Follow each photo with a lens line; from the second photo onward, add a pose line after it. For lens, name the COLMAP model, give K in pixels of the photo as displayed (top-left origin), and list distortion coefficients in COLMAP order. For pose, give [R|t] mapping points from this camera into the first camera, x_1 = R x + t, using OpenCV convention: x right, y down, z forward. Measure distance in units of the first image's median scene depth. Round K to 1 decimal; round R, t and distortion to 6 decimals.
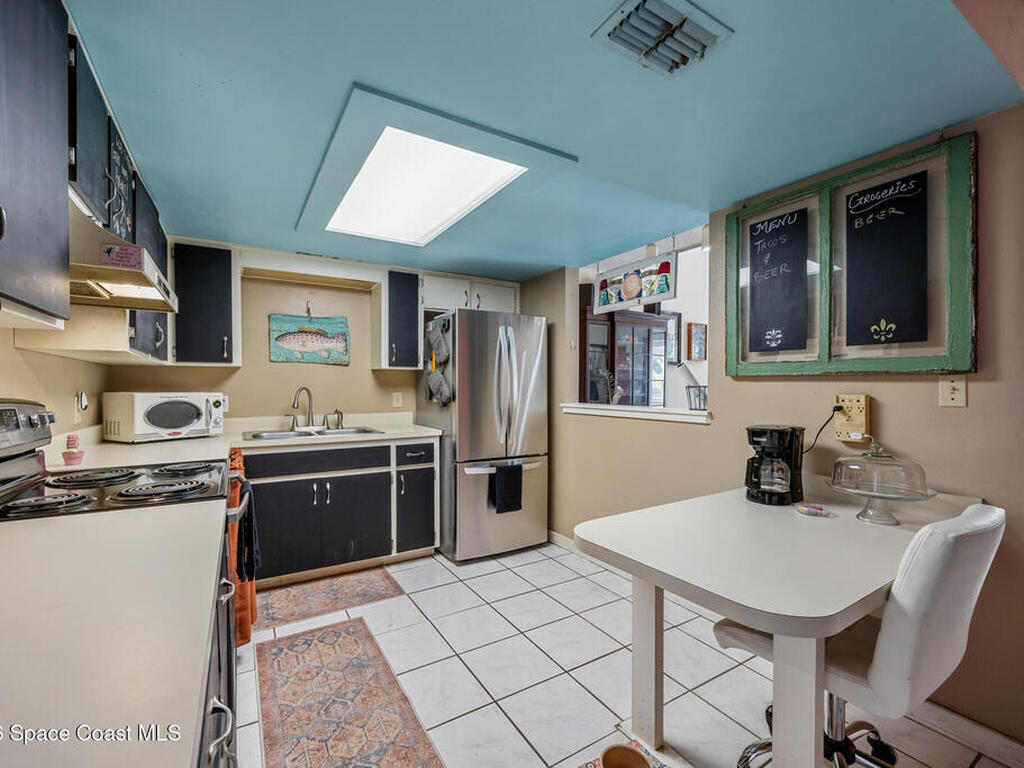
lens RADIAL K [[446.9, 0, 504.0], [0, 446.9, 387.0], [0, 0, 1]] dist [-0.005445, -0.000488]
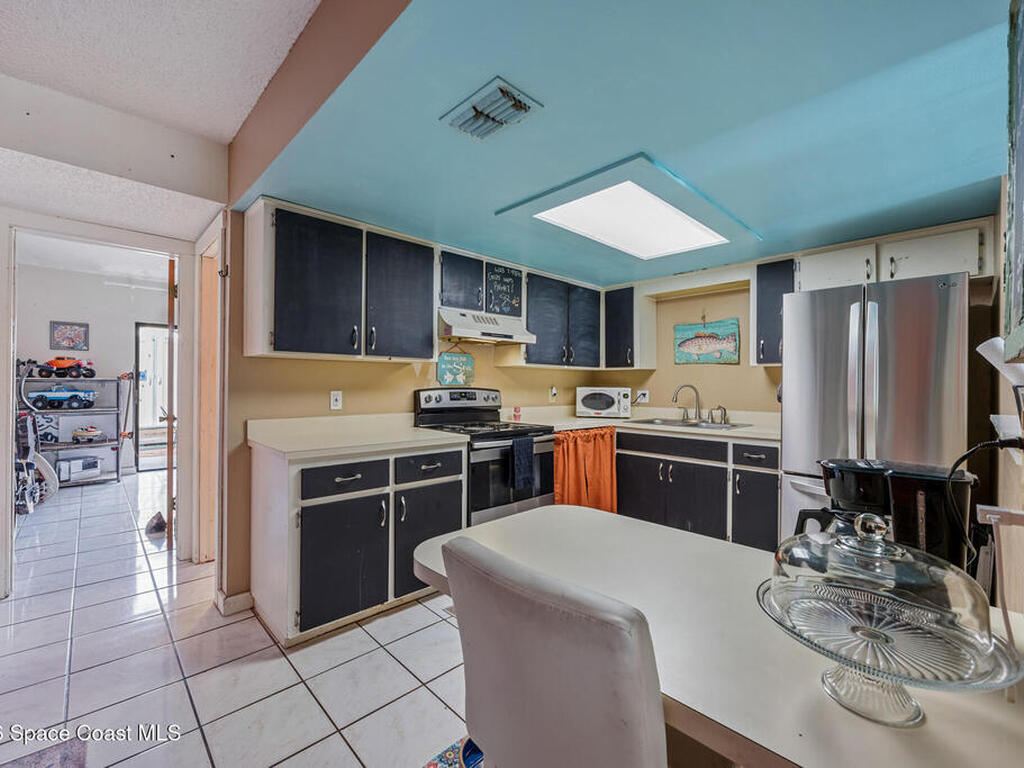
lens RADIAL K [[446.9, 0, 502.6], [0, 446.9, 379.5], [0, 0, 1]] dist [-0.005445, -0.000488]
pose [[0.214394, -0.008647, -0.976709, 0.628612], [-0.007762, 0.999914, -0.010556, 0.003316], [0.976716, 0.009844, 0.214309, 0.284171]]
